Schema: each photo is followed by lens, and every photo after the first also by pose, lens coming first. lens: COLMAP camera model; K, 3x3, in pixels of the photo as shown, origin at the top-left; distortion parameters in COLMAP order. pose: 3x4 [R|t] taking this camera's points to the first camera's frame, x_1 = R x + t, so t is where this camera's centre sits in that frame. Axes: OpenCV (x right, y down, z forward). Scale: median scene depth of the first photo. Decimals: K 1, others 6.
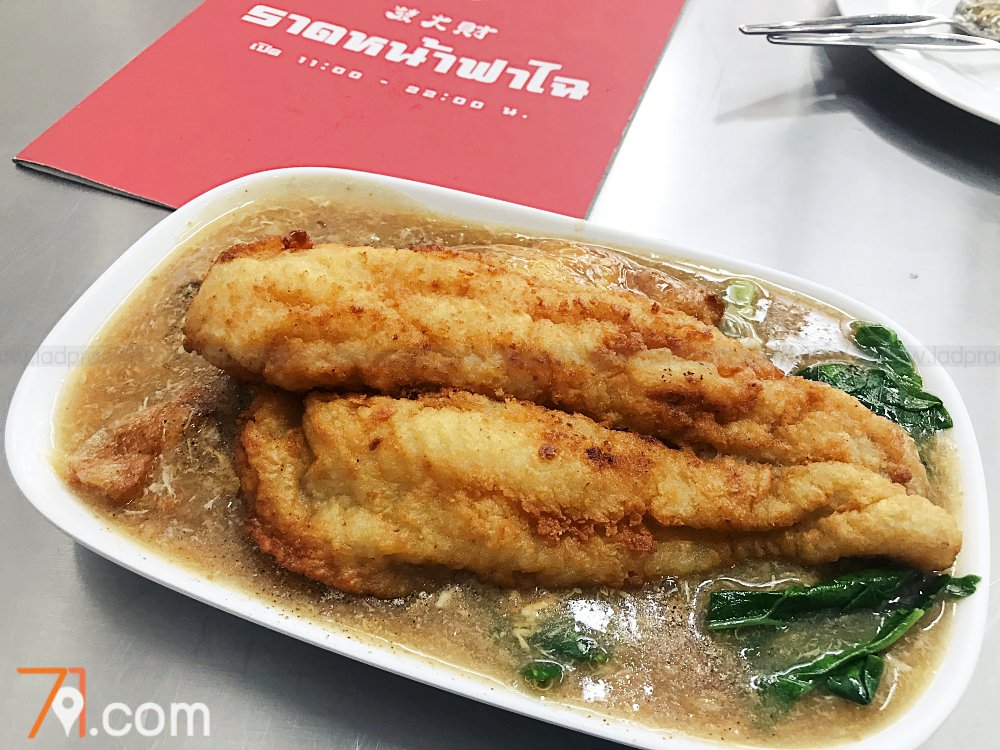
lens RADIAL K [[763.9, 0, 500.0], [0, 763.9, 375.0], [0, 0, 1]] dist [0.037401, 0.005462]
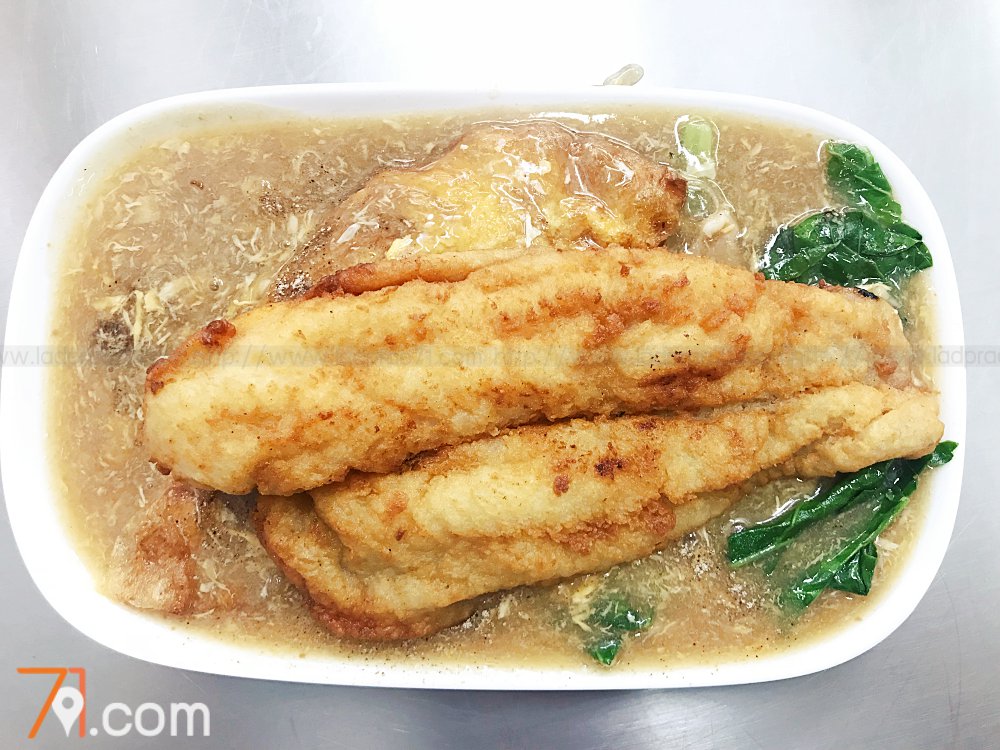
lens RADIAL K [[763.9, 0, 500.0], [0, 763.9, 375.0], [0, 0, 1]] dist [0.037401, 0.005462]
pose [[0.952949, -0.302371, -0.021459, 0.049030], [0.265101, 0.796972, 0.542731, -0.575987], [-0.147004, -0.522884, 0.839632, 0.216113]]
